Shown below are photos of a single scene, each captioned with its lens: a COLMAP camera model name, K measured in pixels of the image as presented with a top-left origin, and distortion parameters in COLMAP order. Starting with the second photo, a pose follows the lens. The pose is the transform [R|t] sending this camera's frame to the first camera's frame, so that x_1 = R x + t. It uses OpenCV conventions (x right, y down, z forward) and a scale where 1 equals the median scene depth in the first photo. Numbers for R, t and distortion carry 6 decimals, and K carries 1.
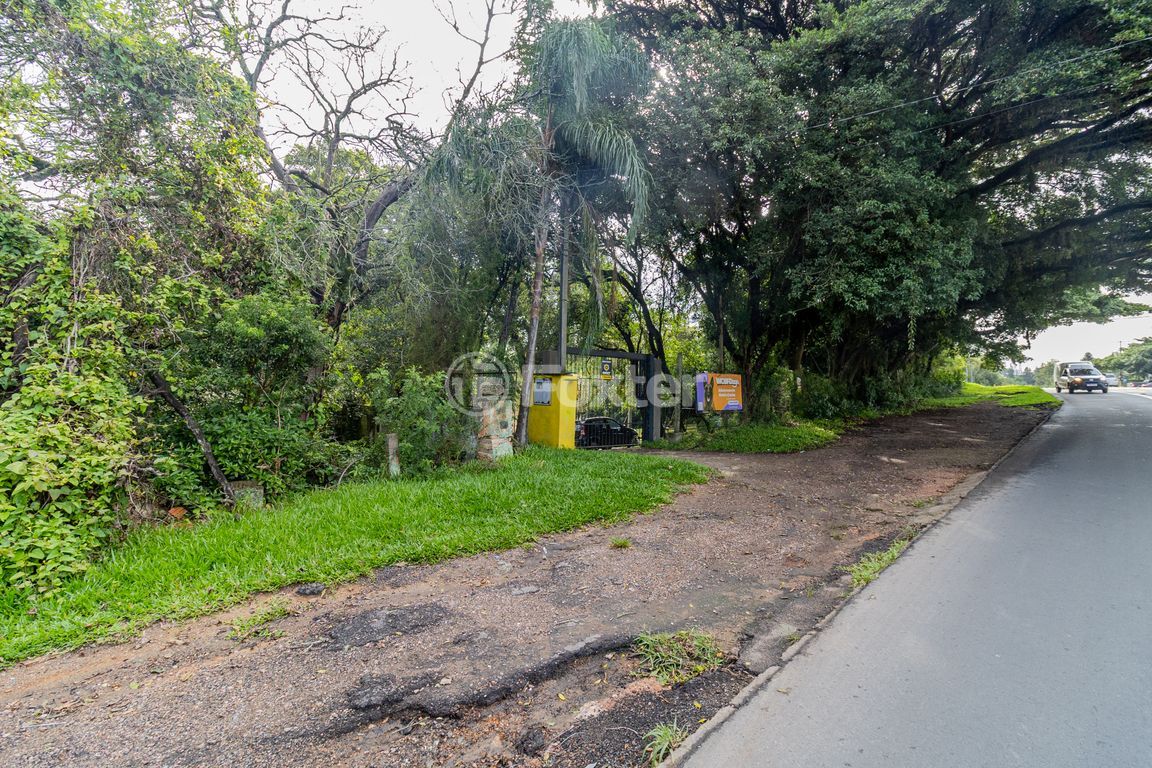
lens RADIAL K [[528.8, 0, 584.8], [0, 528.8, 372.3], [0, 0, 1]] dist [0.003543, -0.000247]
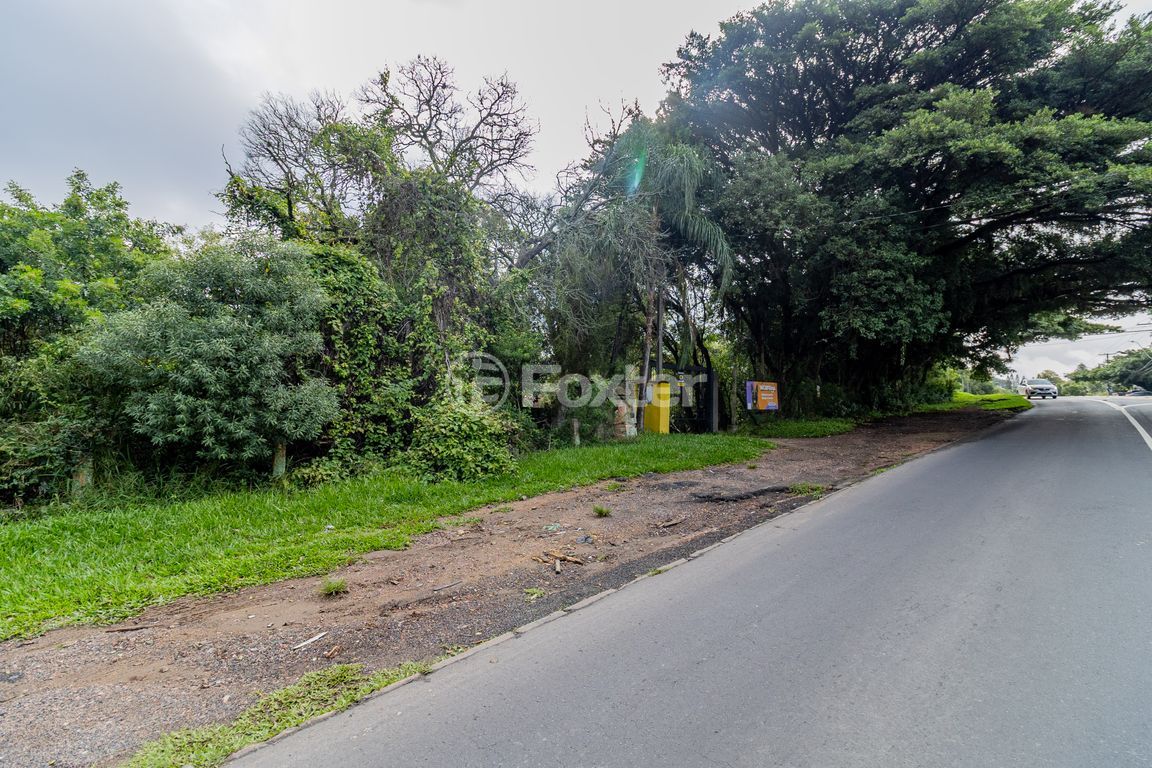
lens RADIAL K [[526.6, 0, 583.2], [0, 526.6, 376.0], [0, 0, 1]] dist [0.001237, -0.000107]
pose [[0.999987, -0.002993, -0.004237, -0.185497], [0.002917, 0.999834, -0.017976, 0.009316], [0.004290, 0.017964, 0.999829, -0.320211]]
